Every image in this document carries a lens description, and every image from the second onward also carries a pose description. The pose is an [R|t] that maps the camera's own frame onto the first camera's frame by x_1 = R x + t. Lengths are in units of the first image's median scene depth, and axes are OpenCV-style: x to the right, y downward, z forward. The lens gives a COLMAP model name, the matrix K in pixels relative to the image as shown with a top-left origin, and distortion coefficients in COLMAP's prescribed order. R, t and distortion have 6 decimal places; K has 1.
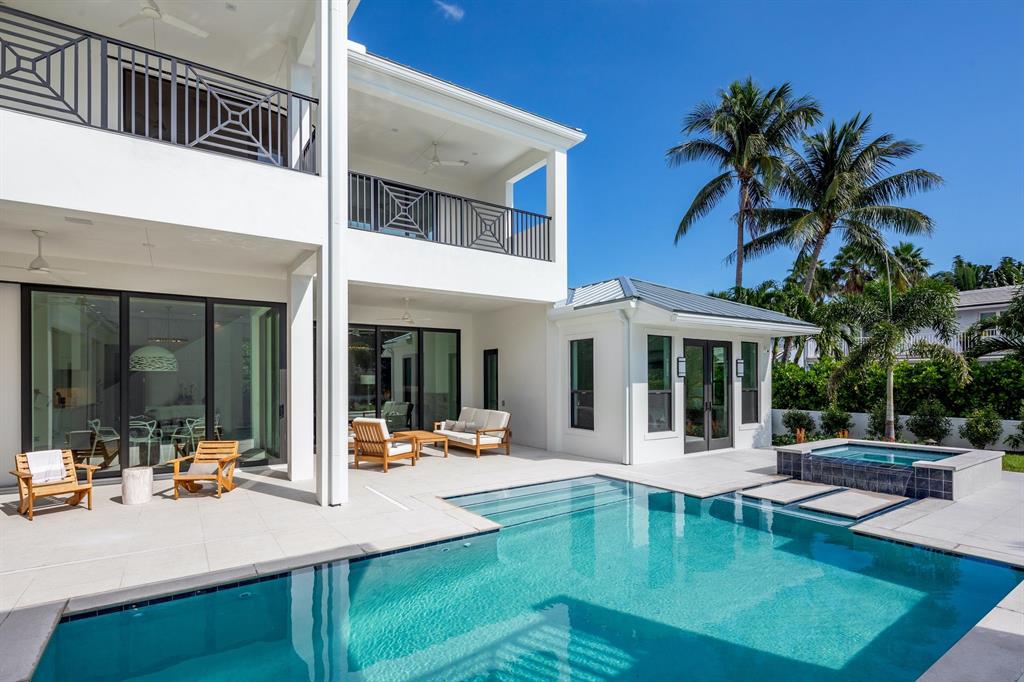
lens RADIAL K [[500.2, 0, 509.0], [0, 500.2, 388.1], [0, 0, 1]] dist [-0.000455, -0.000613]
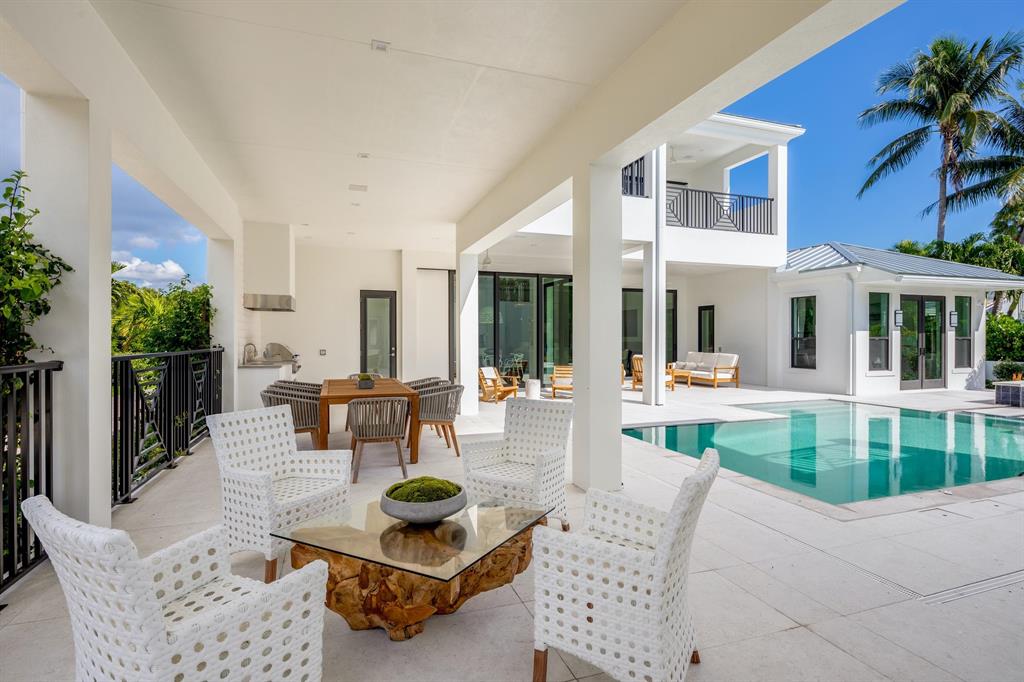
lens RADIAL K [[497.4, 0, 511.2], [0, 497.4, 345.3], [0, 0, 1]] dist [-0.003076, -0.001600]
pose [[0.966058, 0.006505, -0.258242, -0.222819], [-0.006670, 0.999978, 0.000236, 0.026124], [0.258238, 0.001494, 0.966080, -0.358933]]
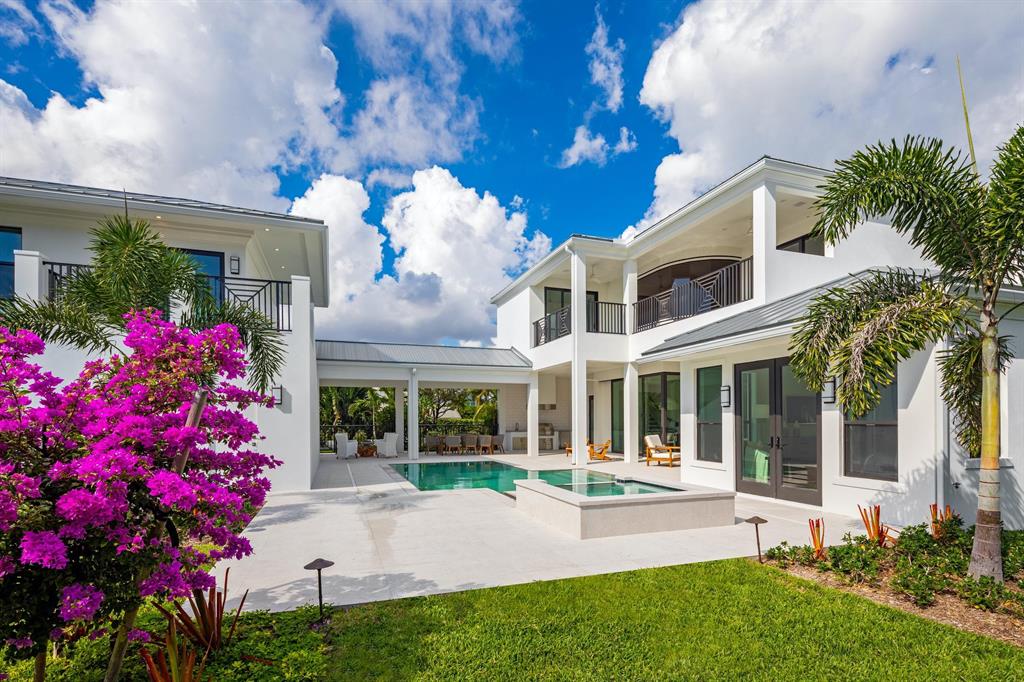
lens RADIAL K [[494.9, 0, 512.0], [0, 494.9, 416.2], [0, 0, 1]] dist [0.001766, -0.000190]
pose [[-0.251440, 0.001957, -0.967871, 1.189858], [-0.002827, 0.999992, 0.002757, -0.005614], [0.967869, 0.003430, -0.251432, 0.746256]]
